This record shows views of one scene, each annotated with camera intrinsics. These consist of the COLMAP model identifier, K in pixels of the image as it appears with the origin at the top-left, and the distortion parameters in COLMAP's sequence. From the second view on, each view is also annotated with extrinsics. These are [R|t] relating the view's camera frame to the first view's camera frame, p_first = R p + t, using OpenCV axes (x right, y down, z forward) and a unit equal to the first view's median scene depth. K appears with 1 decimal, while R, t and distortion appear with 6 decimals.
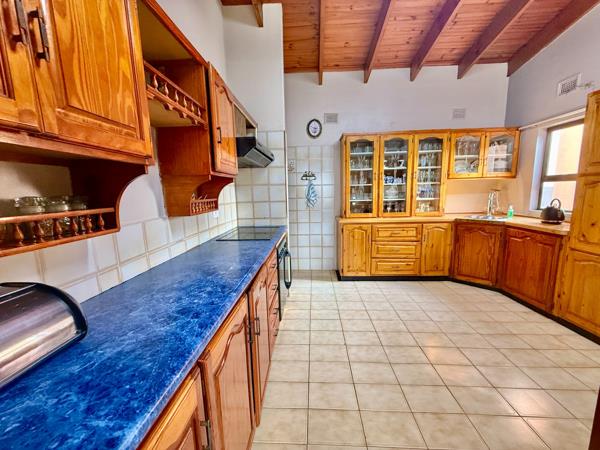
lens RADIAL K [[240.2, 0, 300.0], [0, 240.2, 225.0], [0, 0, 1]] dist [0.002151, 0.000208]
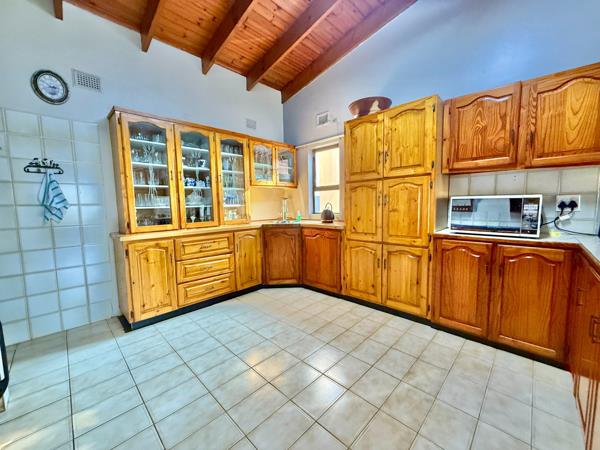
lens RADIAL K [[240.2, 0, 300.0], [0, 240.2, 225.0], [0, 0, 1]] dist [0.002151, 0.000208]
pose [[0.663505, -0.057538, 0.745956, 0.005365], [0.111283, 0.993537, -0.022348, 0.014537], [-0.739849, 0.097840, 0.665620, 0.211110]]
